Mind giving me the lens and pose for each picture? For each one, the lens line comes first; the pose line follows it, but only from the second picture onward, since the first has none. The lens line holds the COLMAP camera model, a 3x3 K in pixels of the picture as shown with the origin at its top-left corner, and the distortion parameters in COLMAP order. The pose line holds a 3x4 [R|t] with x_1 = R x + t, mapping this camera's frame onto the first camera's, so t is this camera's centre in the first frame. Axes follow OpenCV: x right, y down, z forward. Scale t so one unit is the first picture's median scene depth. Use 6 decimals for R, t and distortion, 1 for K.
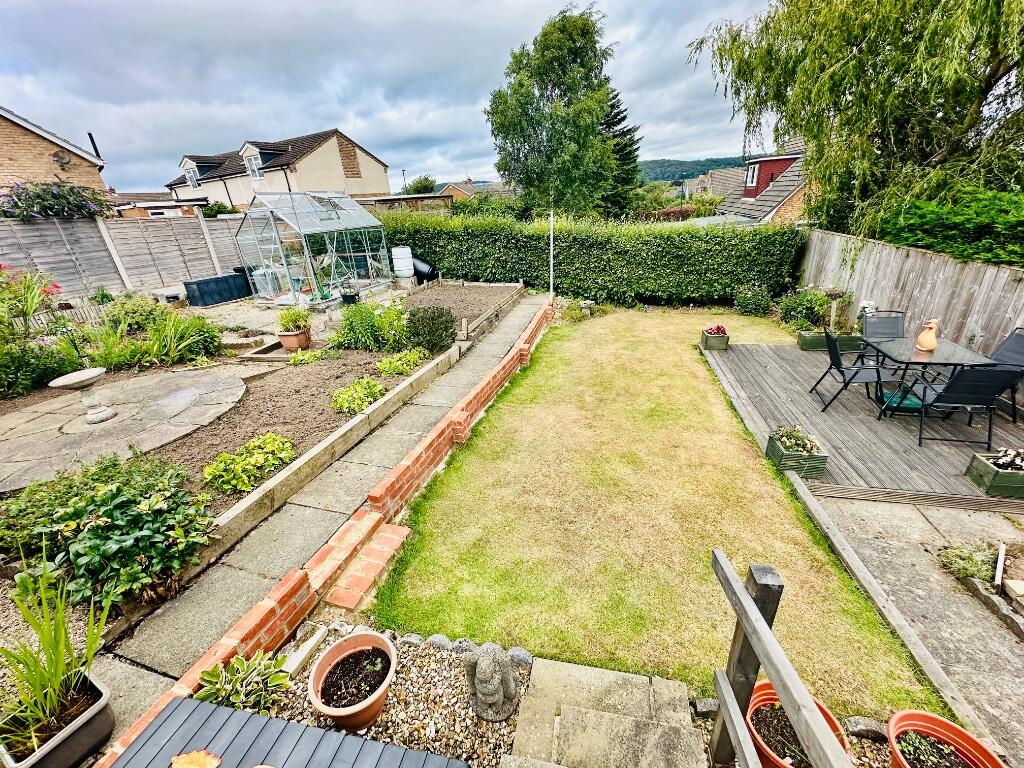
lens RADIAL K [[409.2, 0, 512.0], [0, 409.2, 384.0], [0, 0, 1]] dist [-0.005584, 0.000628]
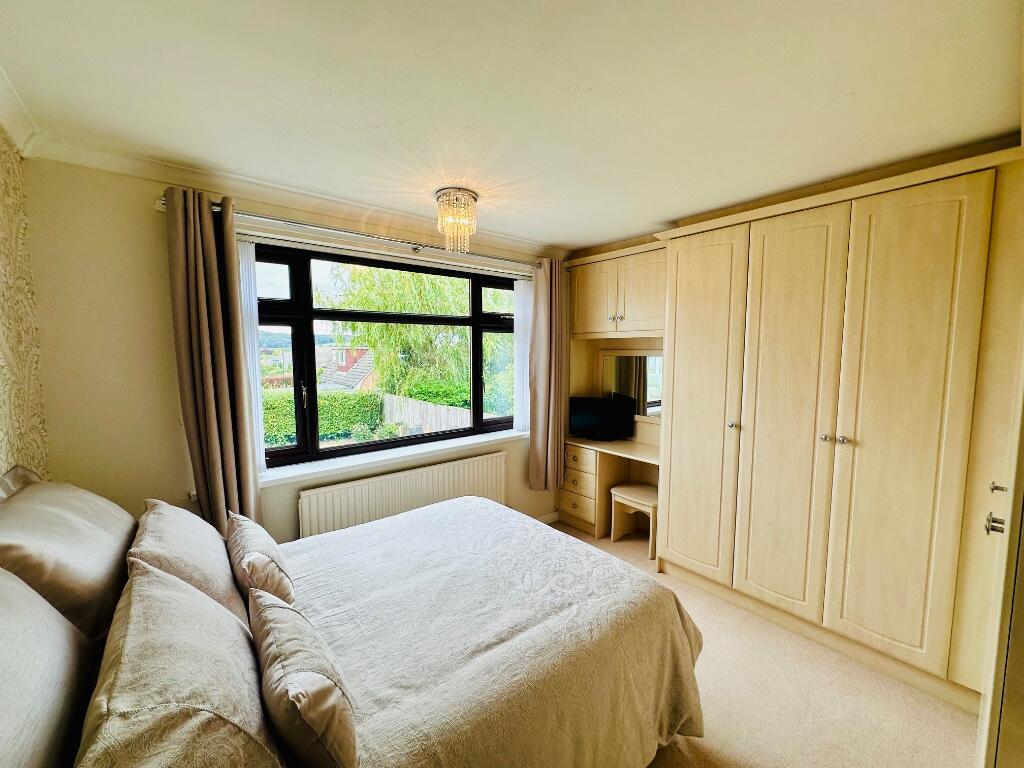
lens RADIAL K [[409.2, 0, 512.0], [0, 409.2, 384.0], [0, 0, 1]] dist [-0.005584, 0.000628]
pose [[0.619080, 0.018159, 0.785118, -0.579940], [0.274330, 0.931753, -0.237865, 0.294668], [-0.735856, 0.362639, 0.571848, -0.806283]]
